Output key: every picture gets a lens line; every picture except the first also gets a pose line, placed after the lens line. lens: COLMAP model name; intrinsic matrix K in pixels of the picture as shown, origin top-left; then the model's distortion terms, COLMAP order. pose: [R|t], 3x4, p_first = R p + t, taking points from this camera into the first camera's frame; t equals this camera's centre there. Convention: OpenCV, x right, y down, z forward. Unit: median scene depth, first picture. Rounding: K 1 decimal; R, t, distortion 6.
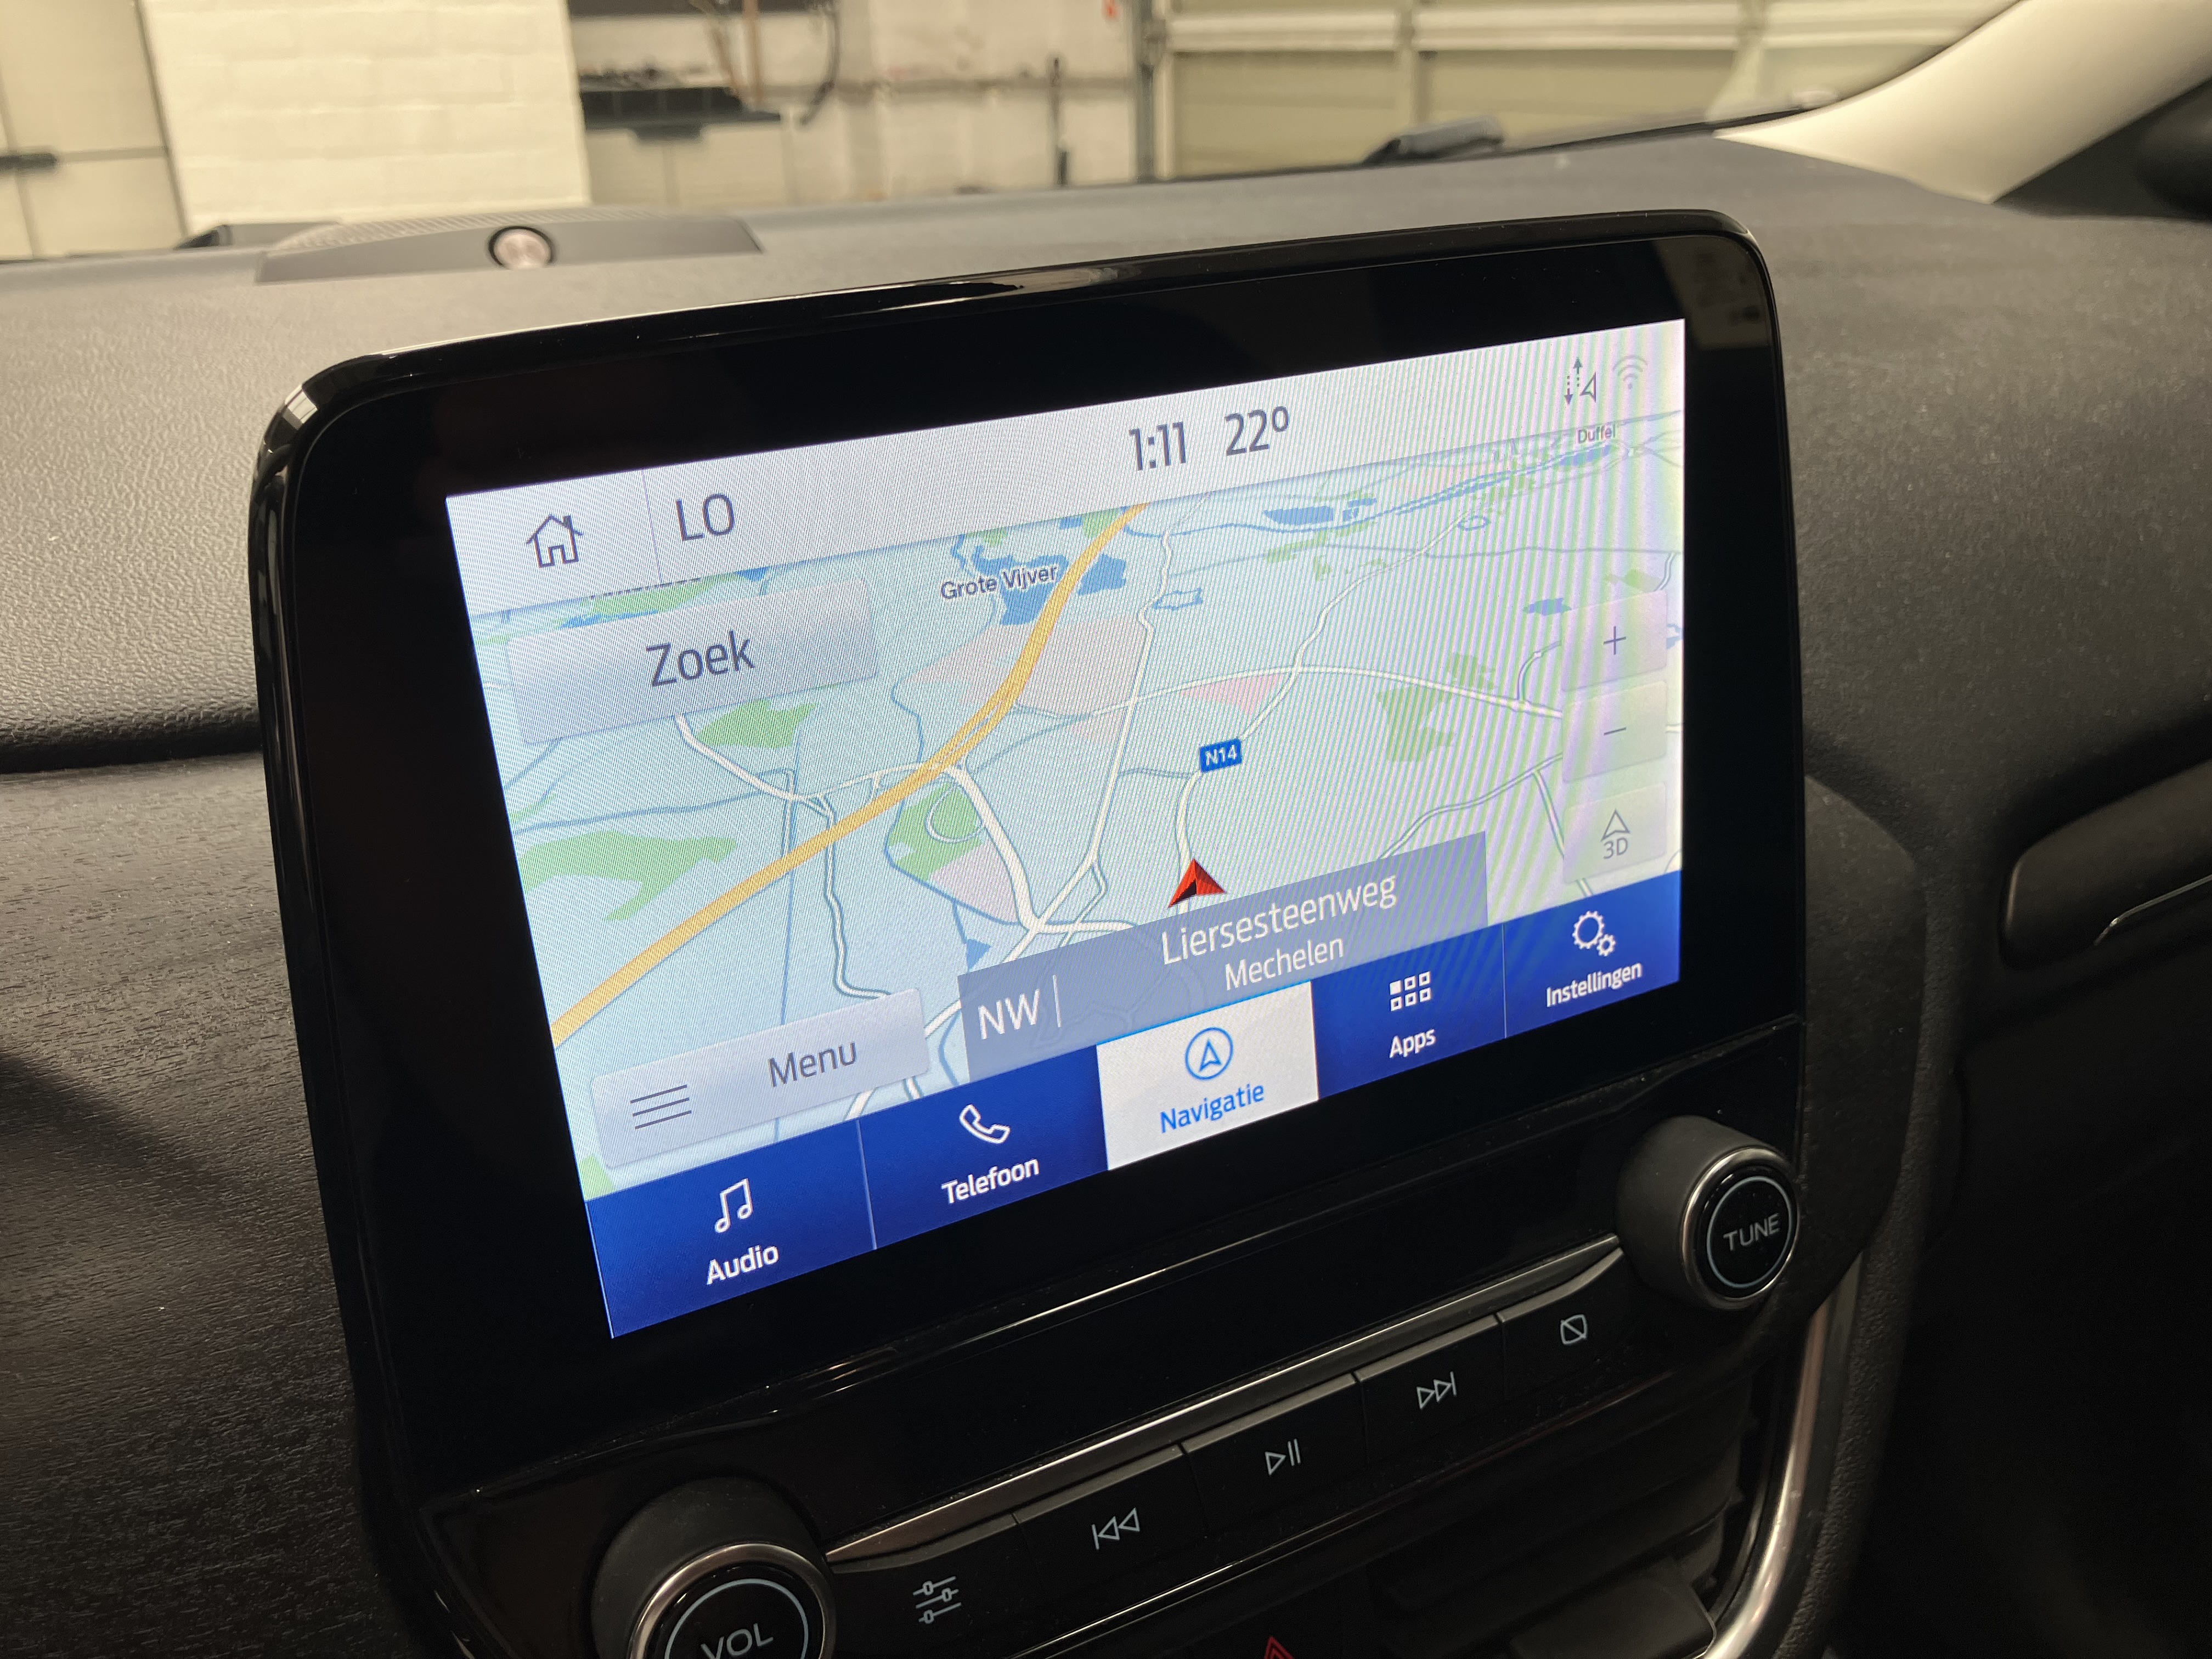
lens RADIAL K [[1856.0, 0, 1092.9], [0, 1856.0, 807.8], [0, 0, 1]] dist [0.035663, -0.013831]
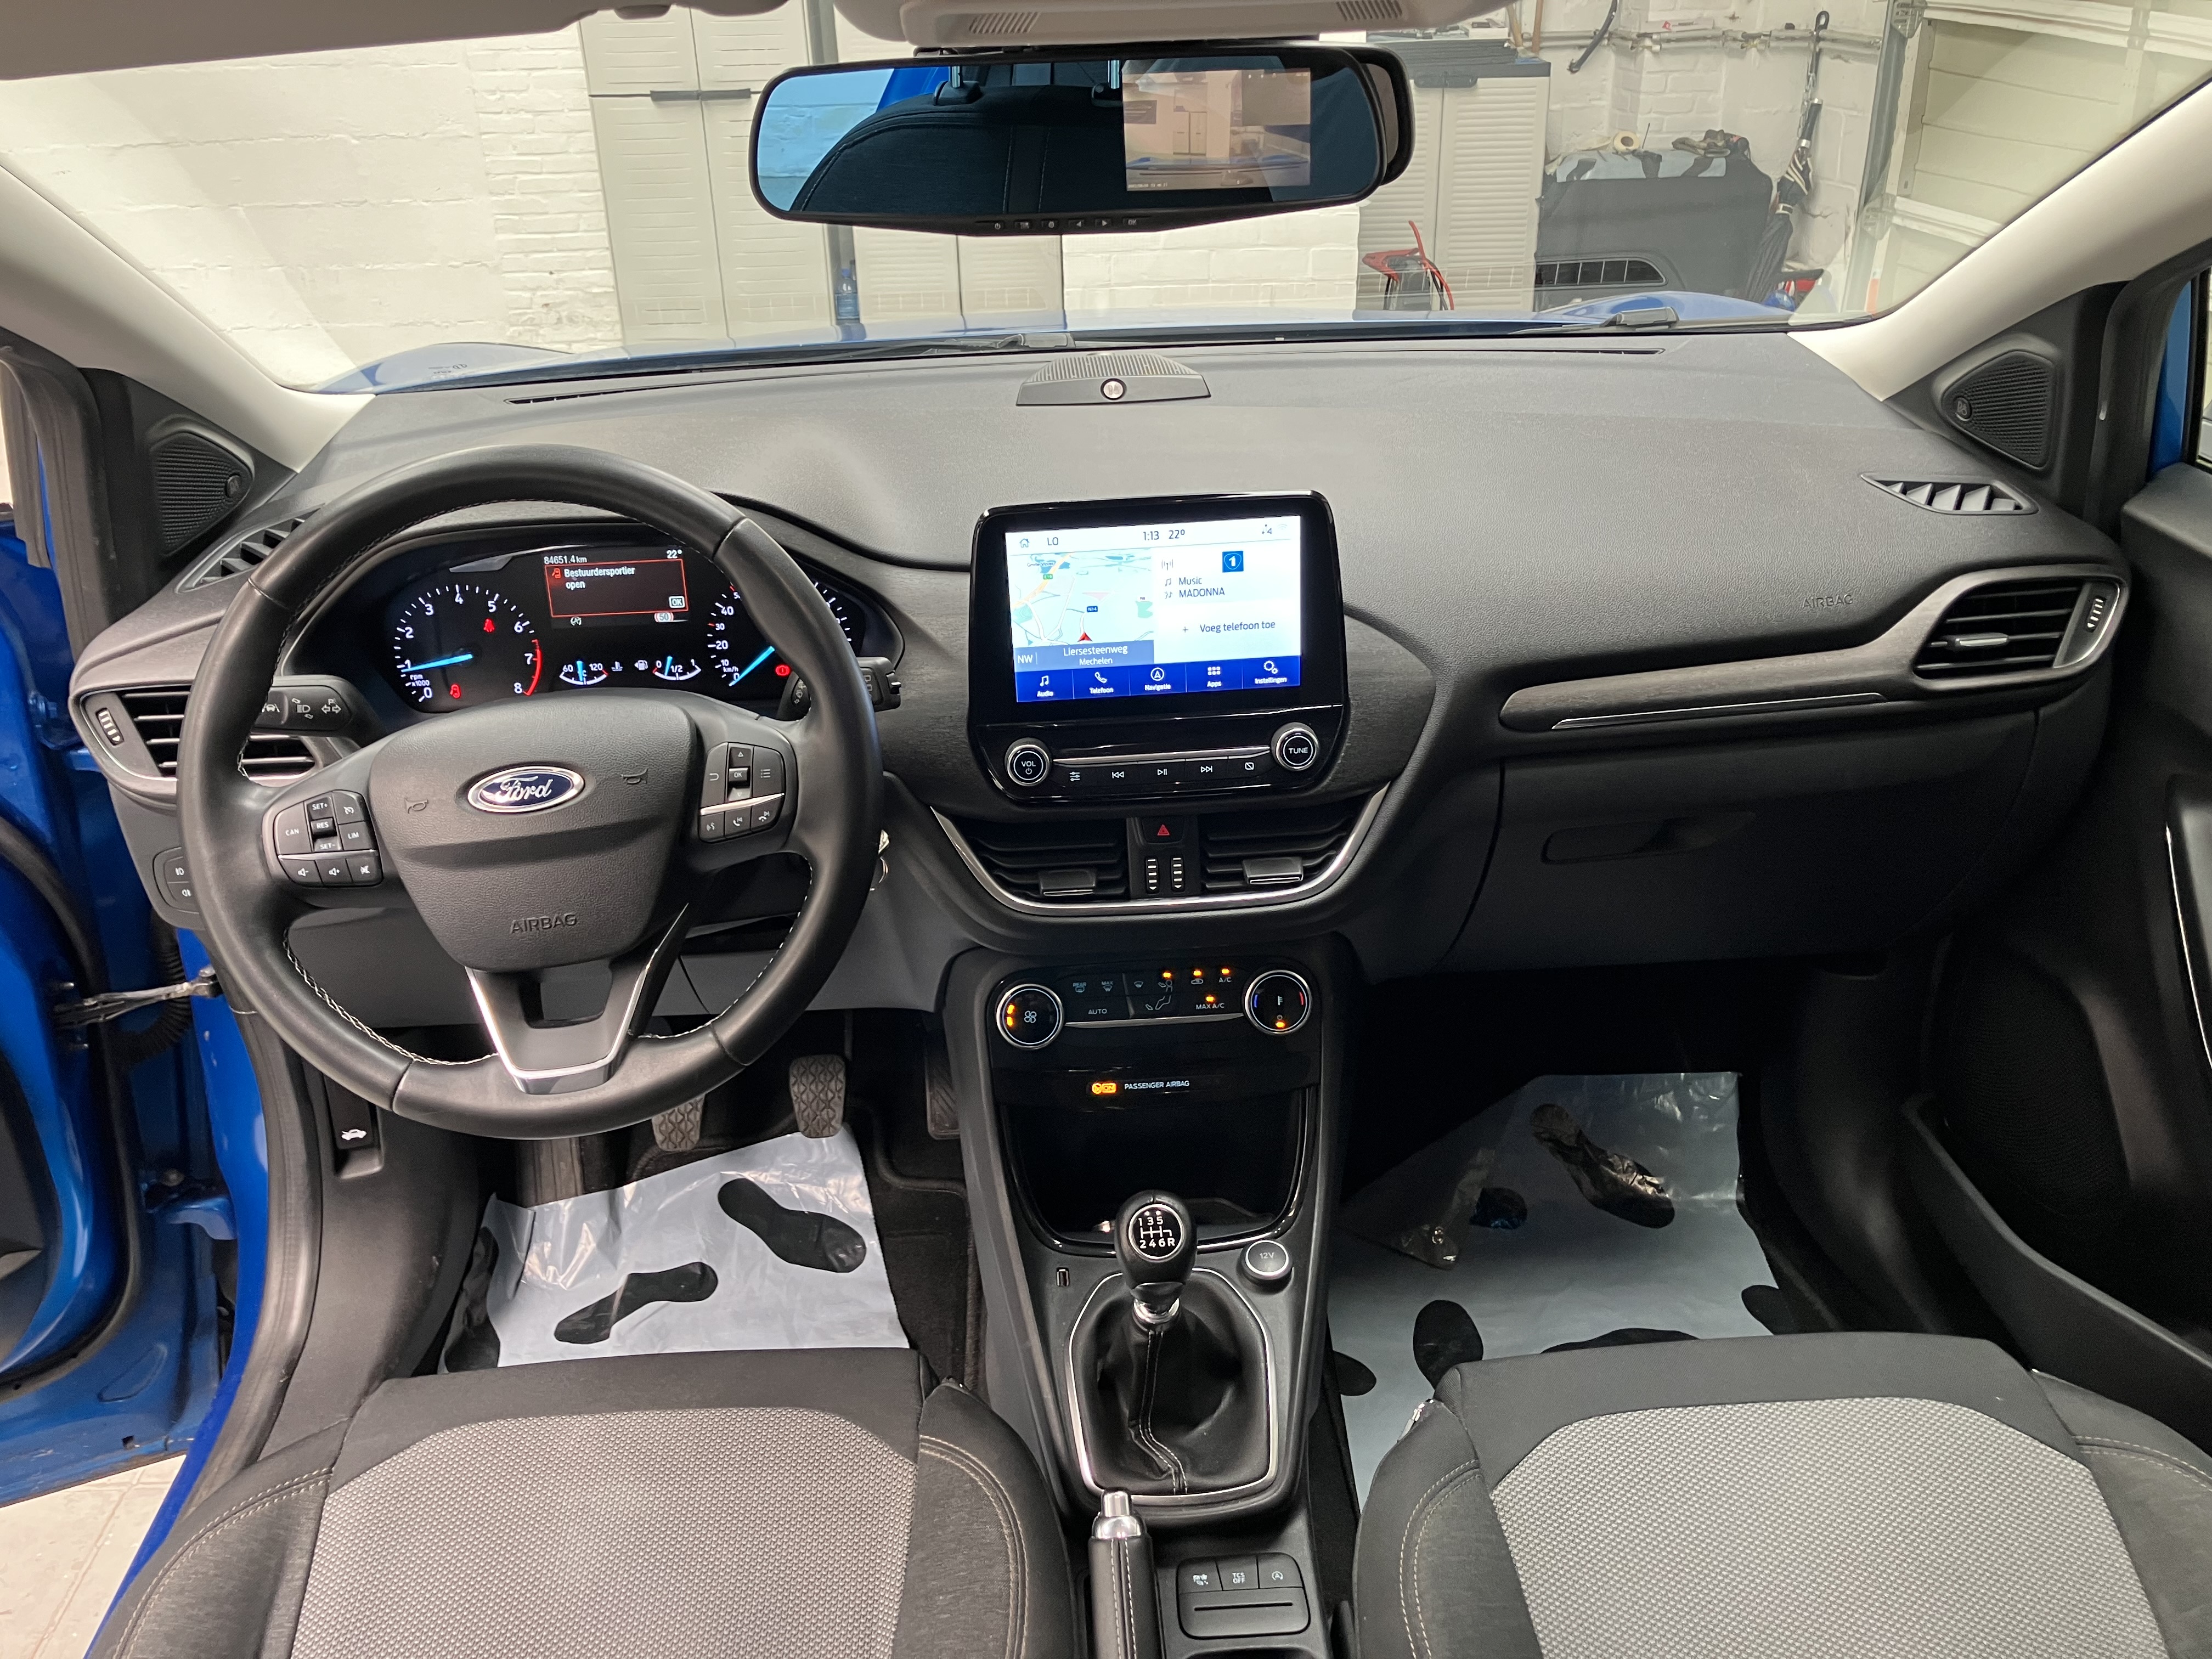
lens RADIAL K [[1856.0, 0, 1099.9], [0, 1856.0, 840.2], [0, 0, 1]] dist [0.035663, -0.013831]
pose [[0.909905, 0.193691, -0.366819, 1.443670], [-0.161473, 0.979930, 0.116893, 0.025865], [0.382098, -0.047130, 0.922919, -2.759929]]
